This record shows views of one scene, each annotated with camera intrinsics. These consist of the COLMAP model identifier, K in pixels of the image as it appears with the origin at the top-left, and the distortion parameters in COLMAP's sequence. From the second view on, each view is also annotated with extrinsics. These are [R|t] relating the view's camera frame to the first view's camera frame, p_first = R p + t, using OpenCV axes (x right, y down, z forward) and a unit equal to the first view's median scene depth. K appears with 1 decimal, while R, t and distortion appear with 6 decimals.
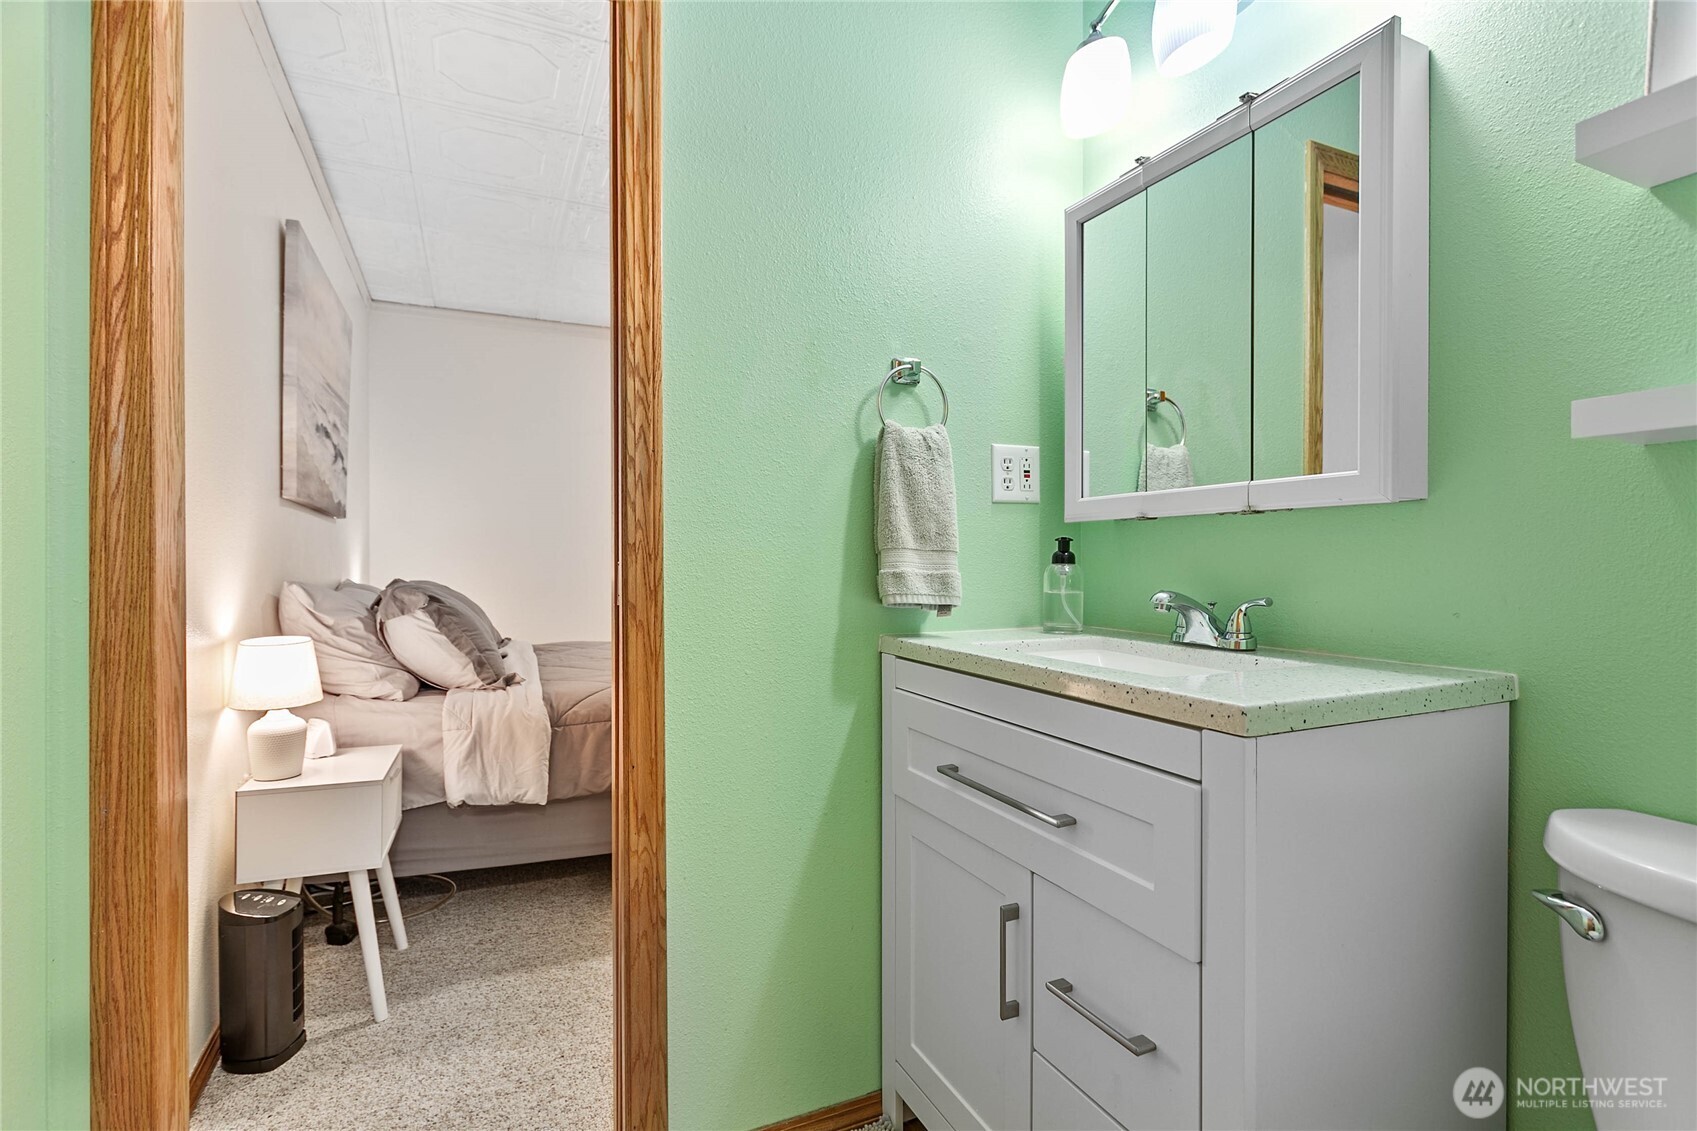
lens RADIAL K [[811.2, 0, 848.5], [0, 811.2, 565.5], [0, 0, 1]] dist [-0.062643, 0.024598]
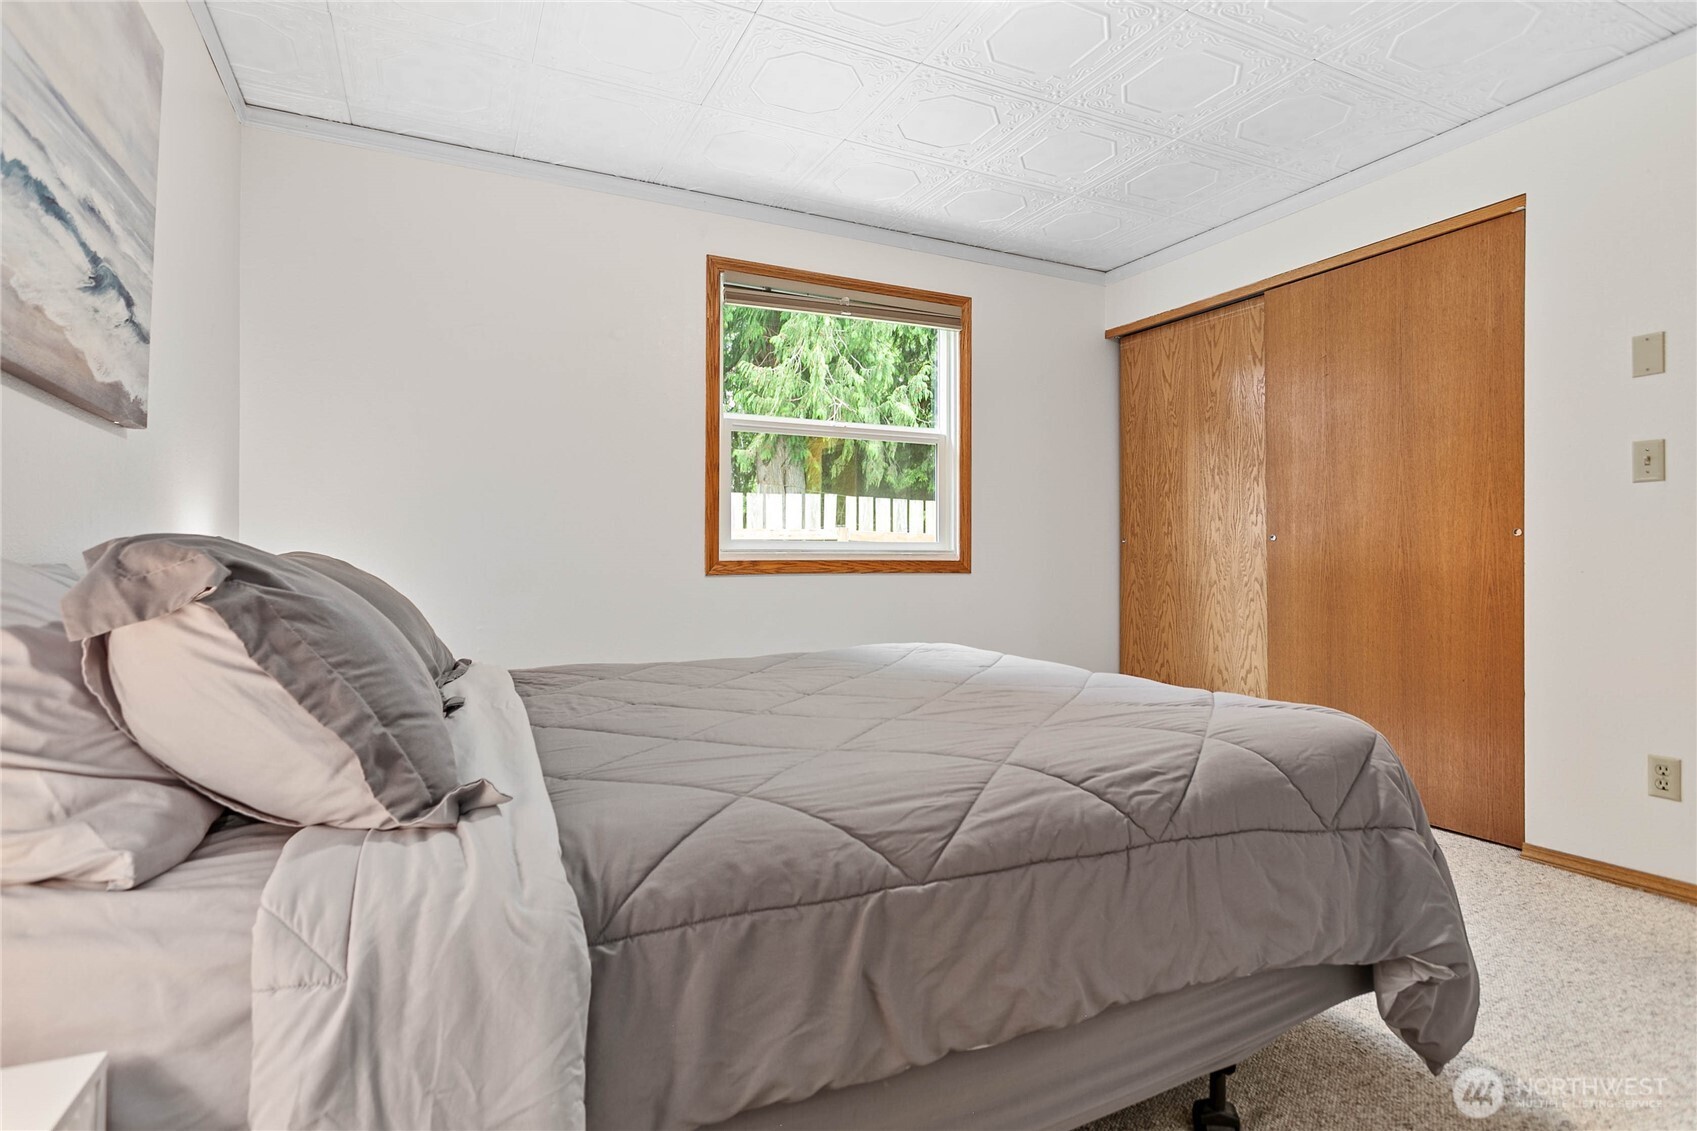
lens RADIAL K [[850.8, 0, 839.1], [0, 850.8, 556.8], [0, 0, 1]] dist [-0.029286, 0.000973]
pose [[0.999907, 0.003096, 0.013286, -0.269160], [-0.002971, 0.999951, -0.009391, 0.037449], [-0.013314, 0.009351, 0.999868, 0.636945]]
